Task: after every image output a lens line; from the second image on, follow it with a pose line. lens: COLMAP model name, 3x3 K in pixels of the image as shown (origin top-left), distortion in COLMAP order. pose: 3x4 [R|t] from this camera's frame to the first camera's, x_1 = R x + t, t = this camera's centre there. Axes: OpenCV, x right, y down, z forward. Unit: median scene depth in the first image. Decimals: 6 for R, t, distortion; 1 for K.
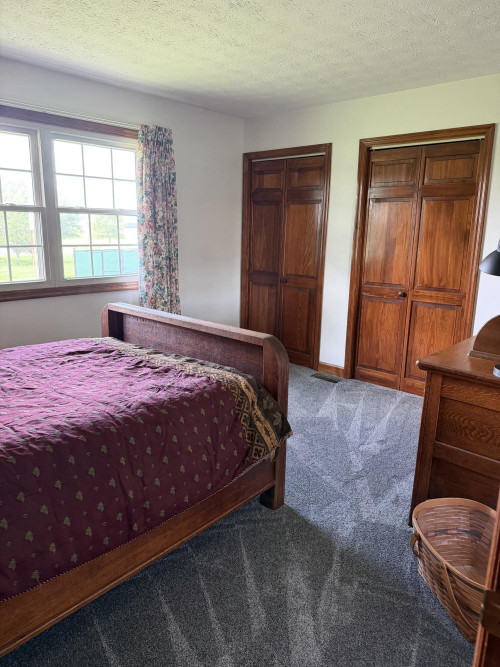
lens RADIAL K [[467.0, 0, 250.0], [0, 467.0, 333.5], [0, 0, 1]] dist [0.090499, -0.101838]
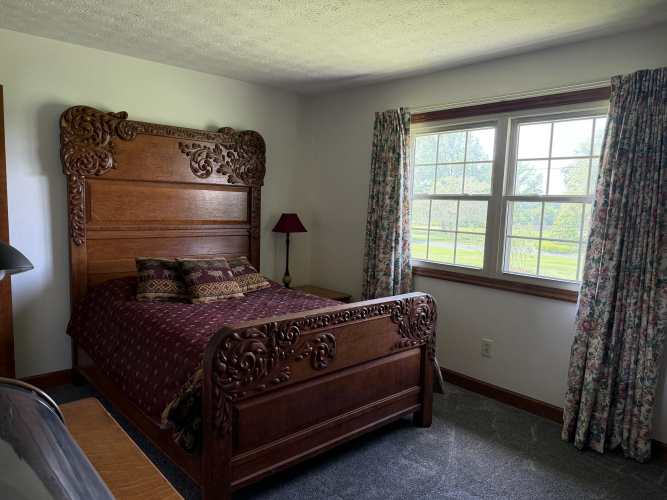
lens RADIAL K [[467.0, 0, 333.5], [0, 467.0, 250.0], [0, 0, 1]] dist [0.090499, -0.101838]
pose [[-0.080134, 0.082434, -0.993370, 0.553880], [-0.264586, 0.959066, 0.100932, -0.167347], [0.961027, 0.270919, -0.055043, 0.754700]]
